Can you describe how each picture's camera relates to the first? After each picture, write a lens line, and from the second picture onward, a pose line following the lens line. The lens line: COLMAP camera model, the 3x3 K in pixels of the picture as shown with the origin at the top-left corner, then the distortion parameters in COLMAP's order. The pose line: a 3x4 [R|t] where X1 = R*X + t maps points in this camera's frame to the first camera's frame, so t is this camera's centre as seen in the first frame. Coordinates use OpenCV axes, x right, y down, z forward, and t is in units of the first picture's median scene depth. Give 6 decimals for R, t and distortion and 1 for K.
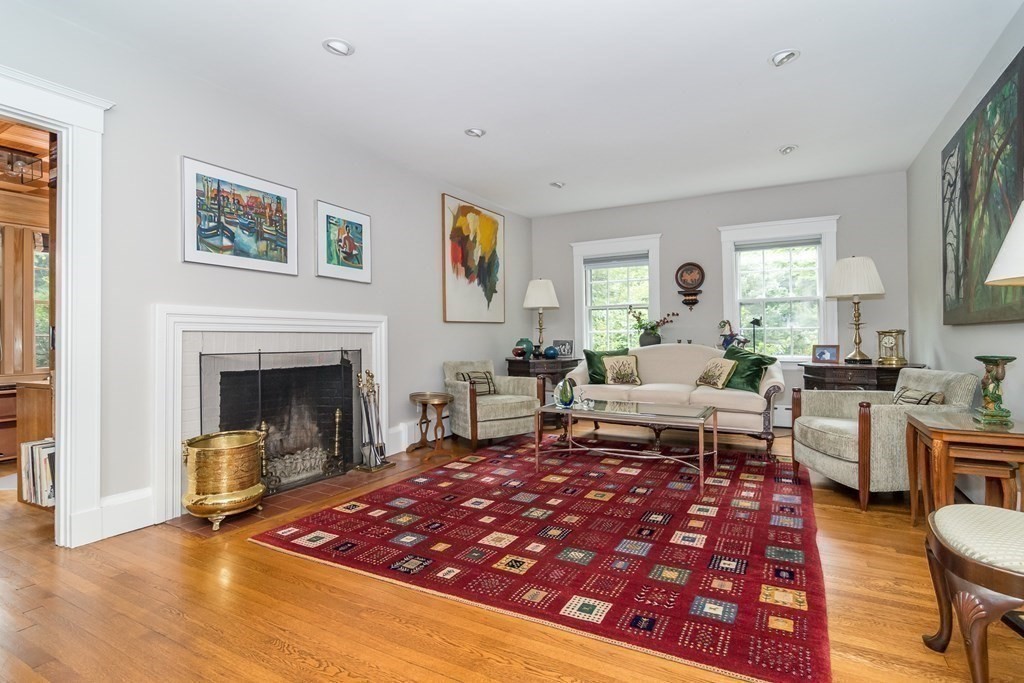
lens RADIAL K [[500.1, 0, 503.0], [0, 500.1, 335.9], [0, 0, 1]] dist [0.004239, 0.004149]
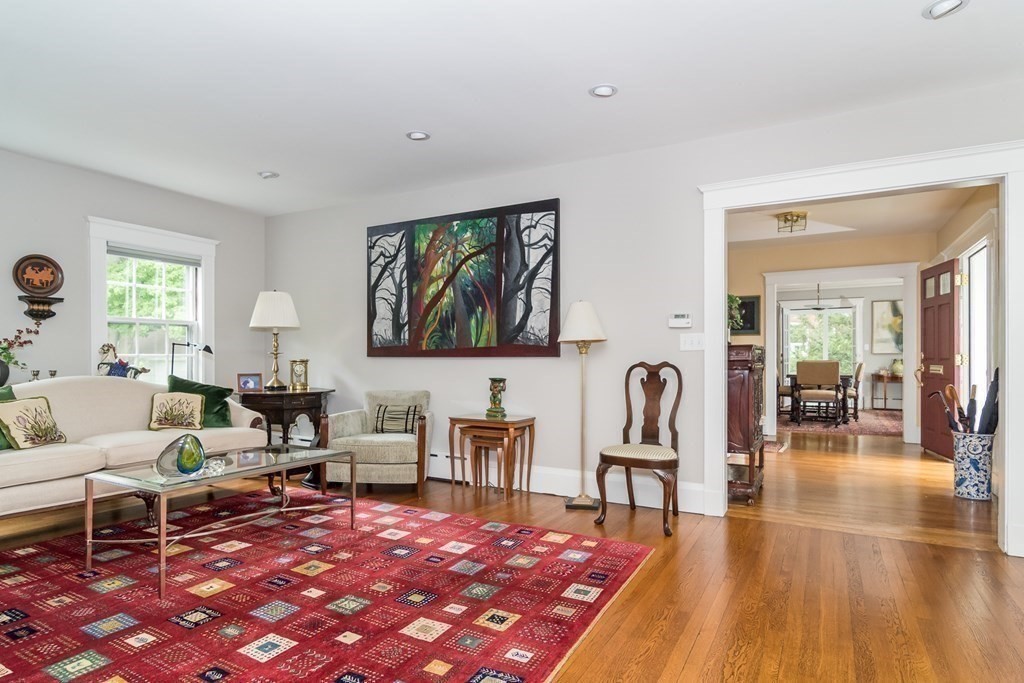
lens RADIAL K [[561.3, 0, 522.2], [0, 561.3, 356.8], [0, 0, 1]] dist [-0.003283, -0.000146]
pose [[-0.001481, 0.010809, 0.999940, -0.725214], [-0.003270, 0.999936, -0.010813, -0.008110], [-0.999994, -0.003286, -0.001446, 0.693742]]
